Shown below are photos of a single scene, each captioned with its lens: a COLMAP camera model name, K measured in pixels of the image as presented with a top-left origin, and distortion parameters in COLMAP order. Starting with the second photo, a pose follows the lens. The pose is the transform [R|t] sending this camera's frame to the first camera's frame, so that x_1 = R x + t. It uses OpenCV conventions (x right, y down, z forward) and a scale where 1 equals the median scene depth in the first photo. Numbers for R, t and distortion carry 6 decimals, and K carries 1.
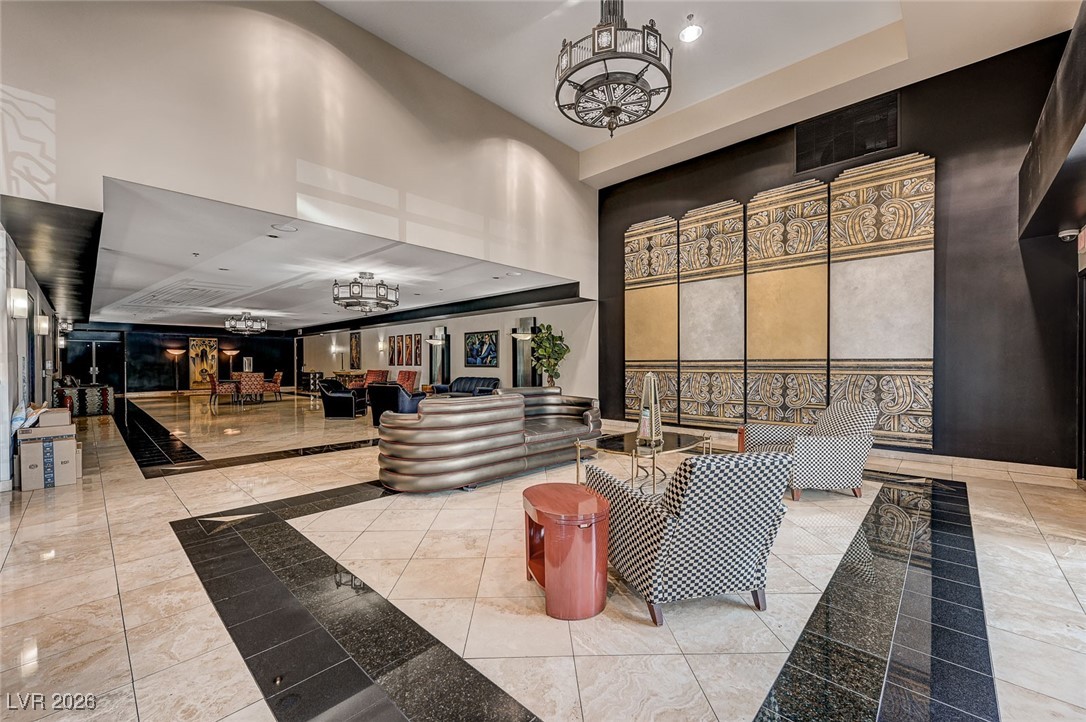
lens RADIAL K [[432.2, 0, 541.9], [0, 432.2, 367.5], [0, 0, 1]] dist [-0.000501, -0.000027]
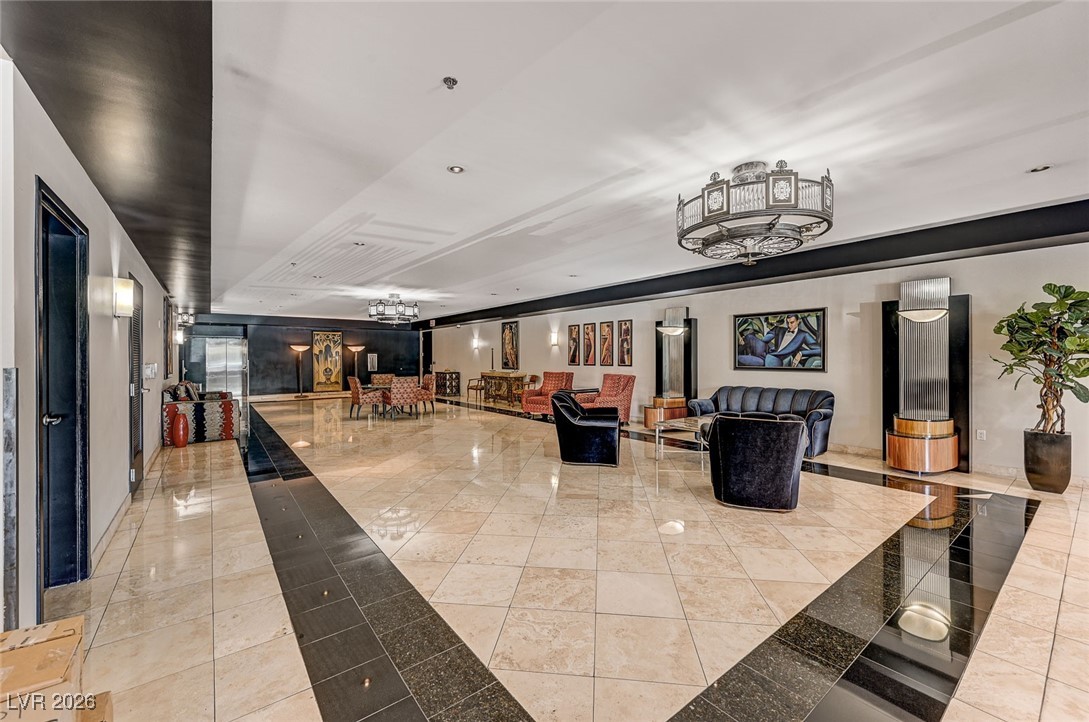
lens RADIAL K [[435.9, 0, 545.8], [0, 435.9, 357.1], [0, 0, 1]] dist [-0.000340, 0.000160]
pose [[0.987446, -0.002676, -0.157934, -0.381696], [0.001015, 0.999943, -0.010596, -0.014771], [0.157953, 0.010303, 0.987393, 0.373209]]
